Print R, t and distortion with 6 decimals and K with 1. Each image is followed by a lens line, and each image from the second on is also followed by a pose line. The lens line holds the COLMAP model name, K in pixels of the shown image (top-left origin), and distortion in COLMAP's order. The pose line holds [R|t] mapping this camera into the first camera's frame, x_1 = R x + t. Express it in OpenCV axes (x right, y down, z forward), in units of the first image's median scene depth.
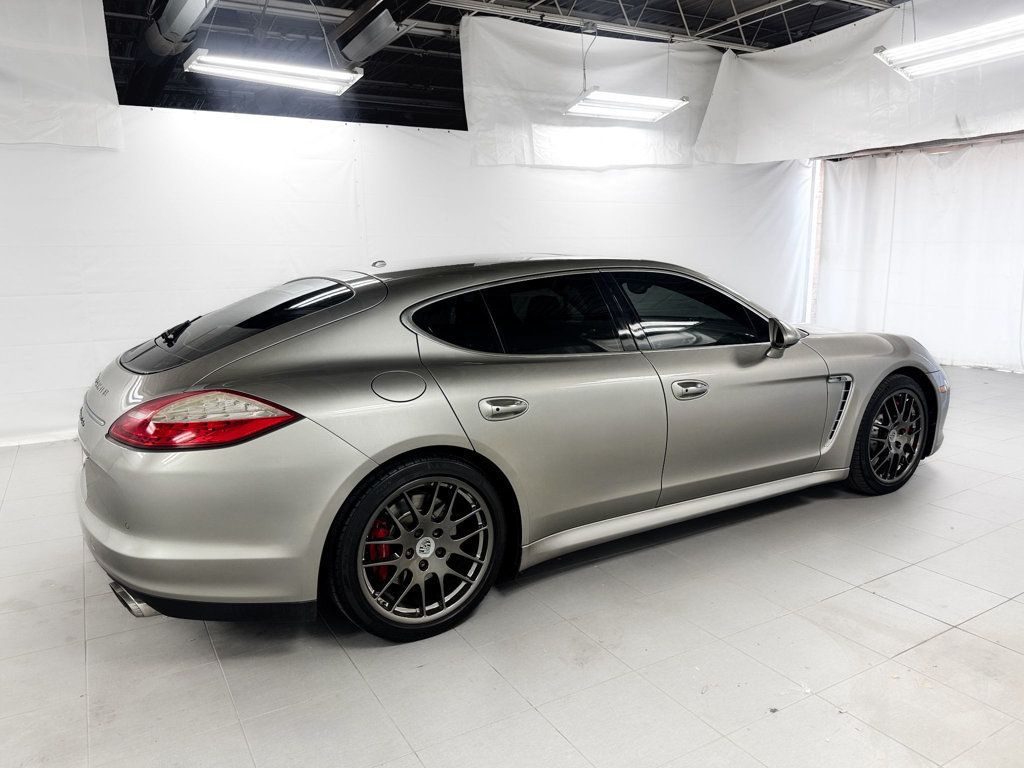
lens RADIAL K [[746.4, 0, 513.7], [0, 746.4, 383.0], [0, 0, 1]] dist [0.031109, -0.010069]
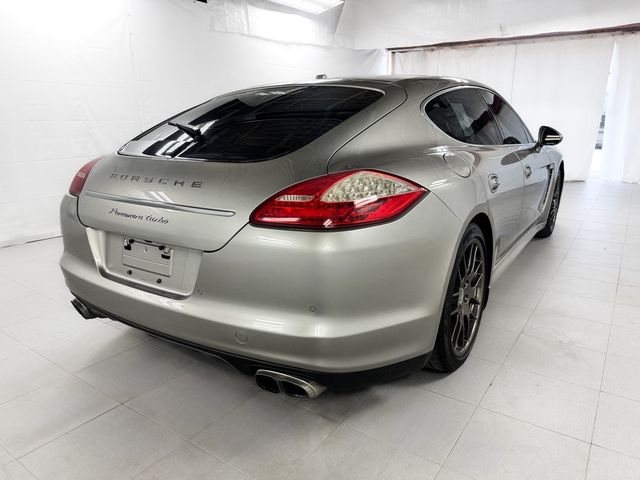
lens RADIAL K [[466.5, 0, 320.5], [0, 466.5, 231.6], [0, 0, 1]] dist [0.031109, -0.010069]
pose [[0.900740, -0.092968, 0.424292, -0.654173], [0.069241, 0.995068, 0.071037, 0.039796], [-0.428803, -0.034607, 0.902735, 0.389554]]
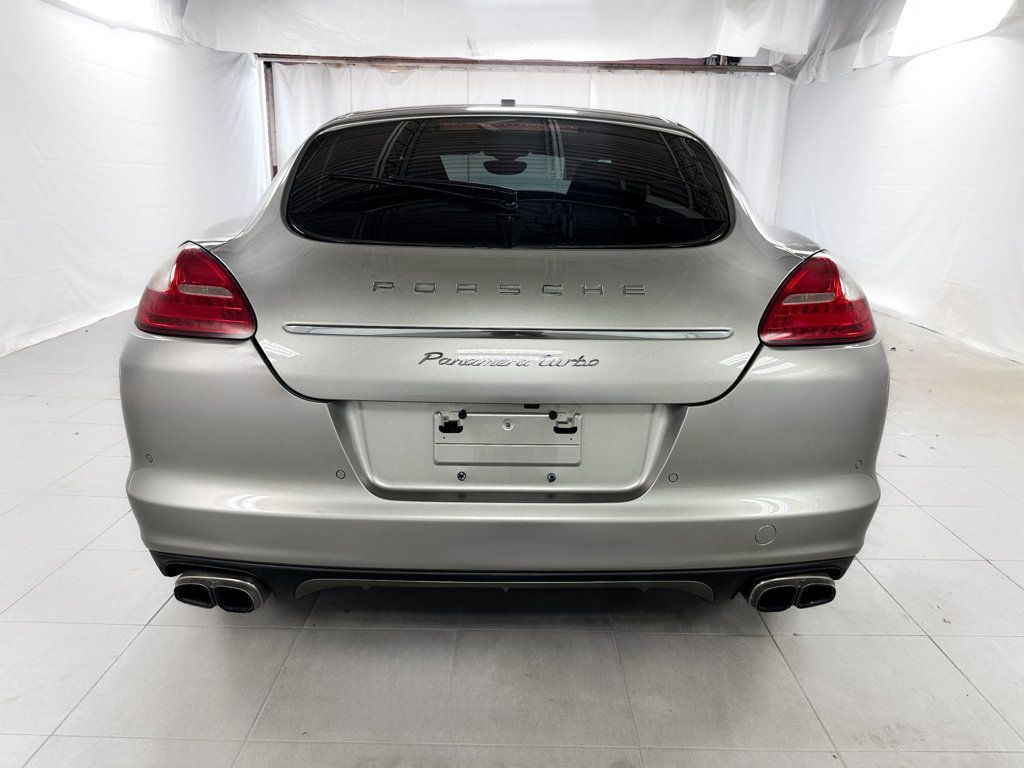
lens RADIAL K [[746.4, 0, 500.5], [0, 746.4, 389.6], [0, 0, 1]] dist [0.031109, -0.010069]
pose [[0.513171, -0.211392, 0.831847, -1.029435], [0.134321, 0.977033, 0.165424, -0.017602], [-0.847711, 0.026844, 0.529779, 0.785836]]
